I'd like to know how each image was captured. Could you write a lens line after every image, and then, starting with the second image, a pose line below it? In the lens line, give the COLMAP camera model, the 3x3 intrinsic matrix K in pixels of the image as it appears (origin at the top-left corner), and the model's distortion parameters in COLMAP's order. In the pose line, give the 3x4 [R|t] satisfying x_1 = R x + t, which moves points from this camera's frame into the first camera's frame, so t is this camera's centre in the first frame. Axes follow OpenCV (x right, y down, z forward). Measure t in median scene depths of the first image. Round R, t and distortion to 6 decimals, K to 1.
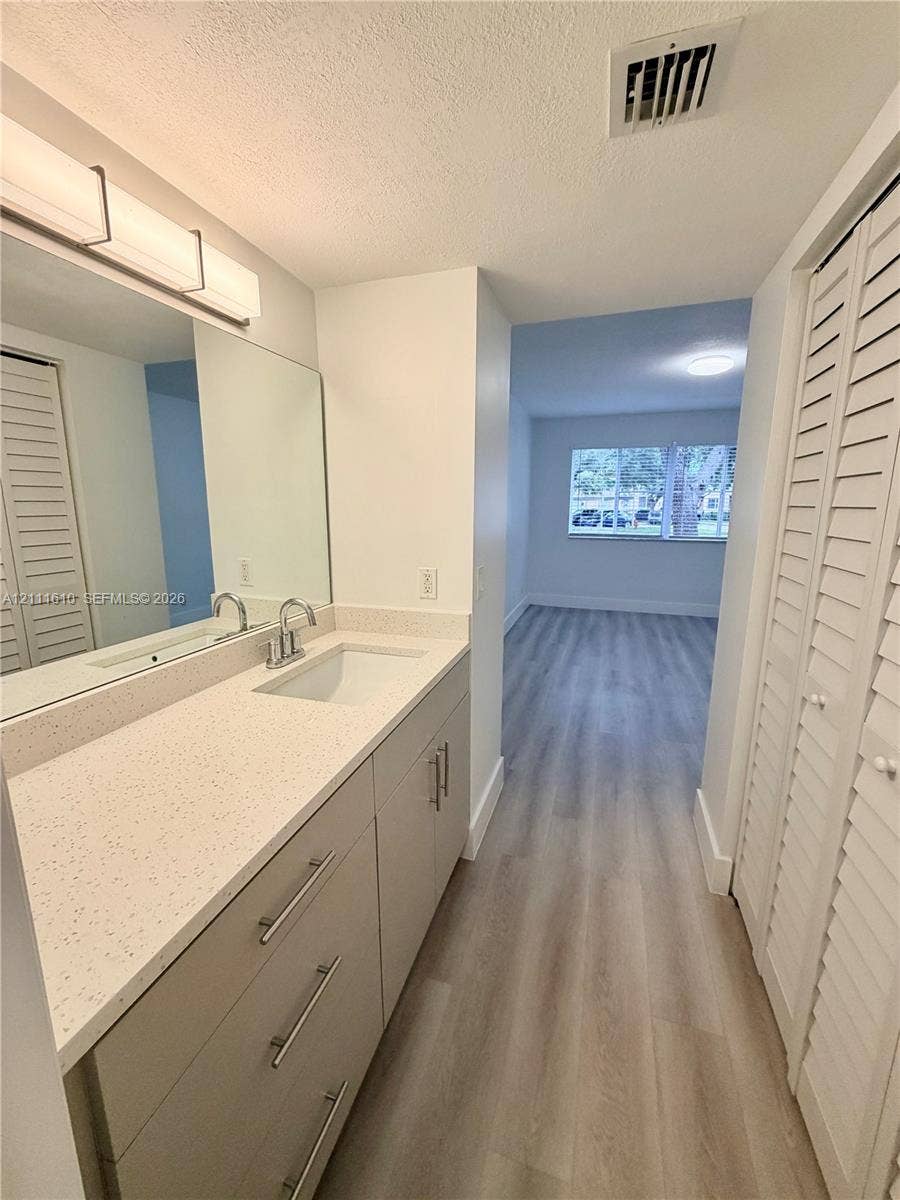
lens RADIAL K [[478.8, 0, 452.7], [0, 478.8, 595.5], [0, 0, 1]] dist [0.000500, -0.000360]
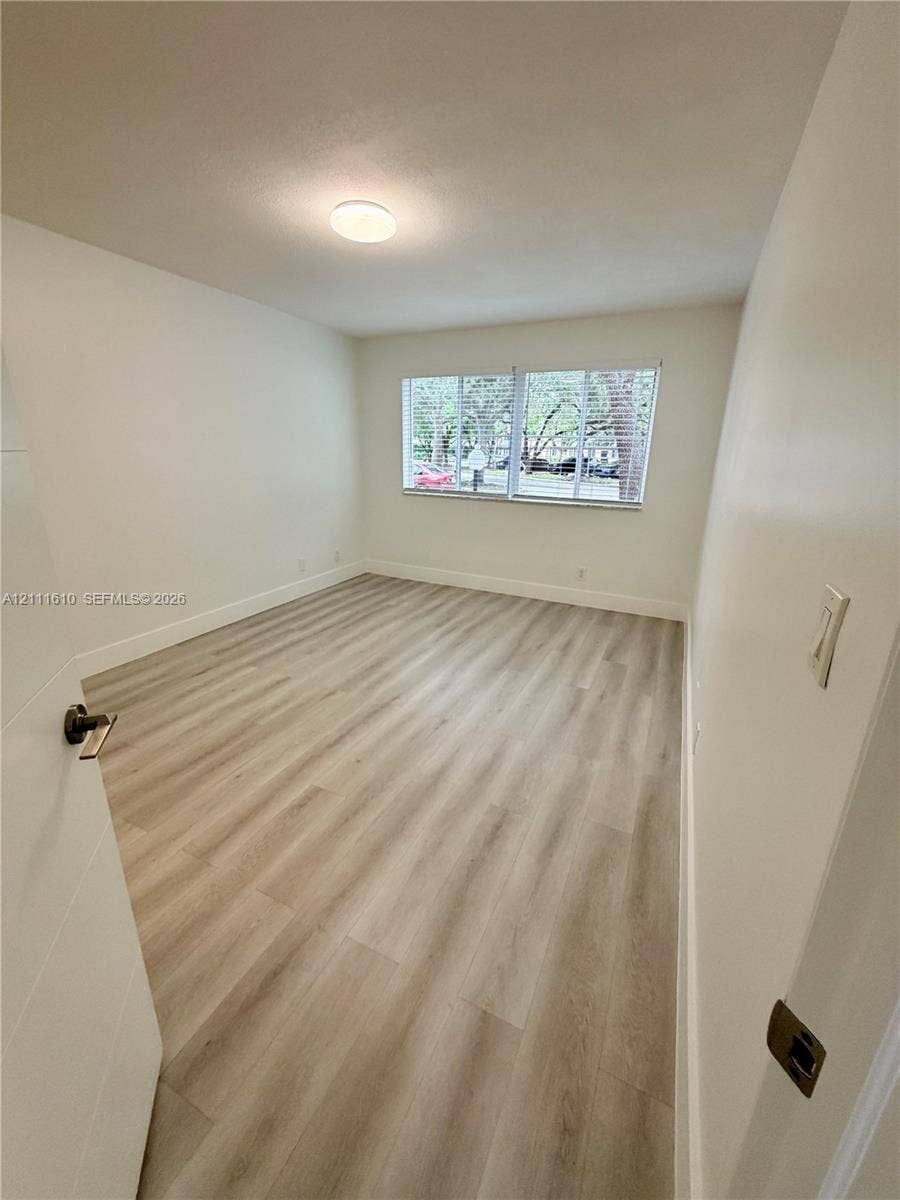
lens RADIAL K [[478.8, 0, 452.7], [0, 478.8, 595.5], [0, 0, 1]] dist [0.000500, -0.000360]
pose [[0.992078, 0.055050, -0.112921, 0.623557], [-0.042565, 0.993004, 0.110139, -0.059564], [0.118194, -0.104460, 0.987481, 0.288770]]
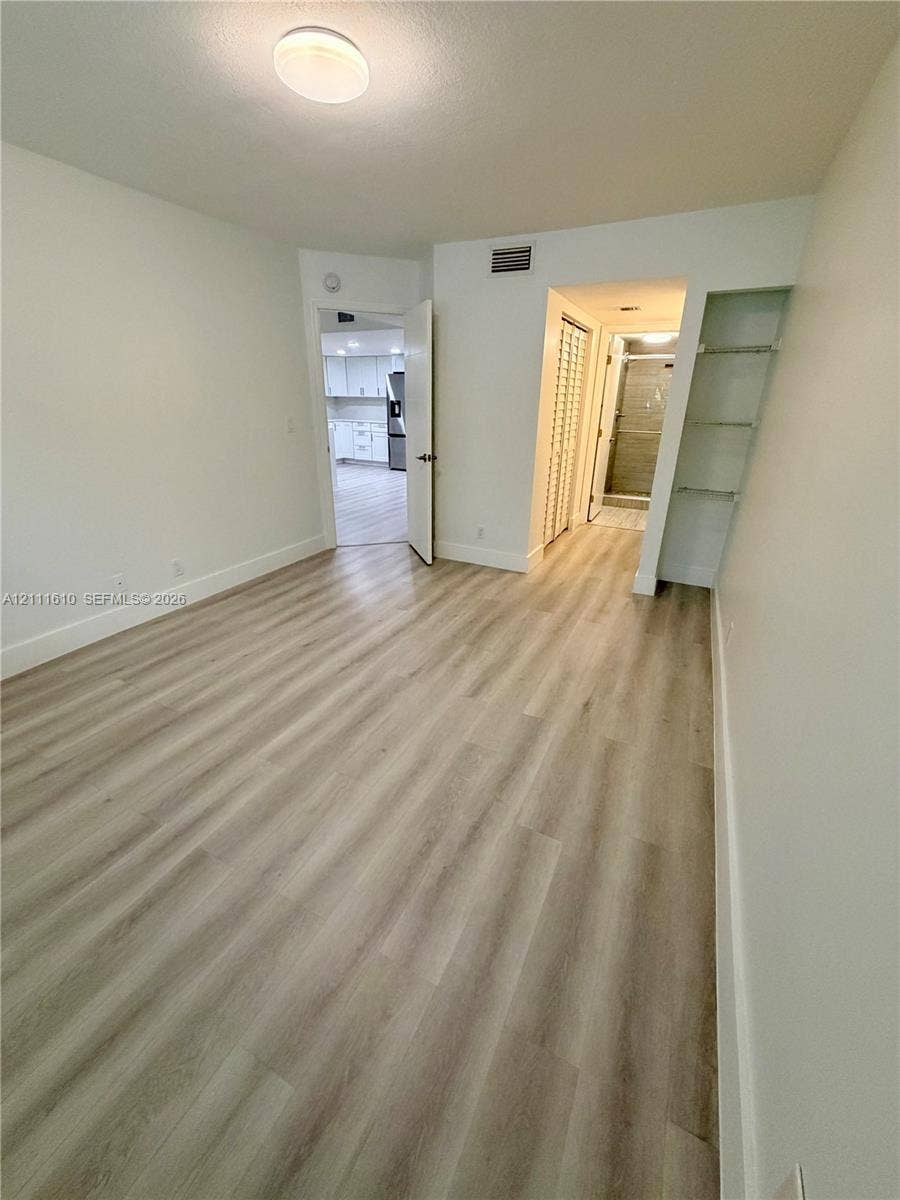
lens RADIAL K [[478.8, 0, 452.7], [0, 478.8, 595.5], [0, 0, 1]] dist [0.000500, -0.000360]
pose [[-0.989662, -0.071158, 0.124525, 0.275568], [0.008763, 0.836616, 0.547720, -0.261322], [-0.143154, 0.543149, -0.827343, 1.339291]]
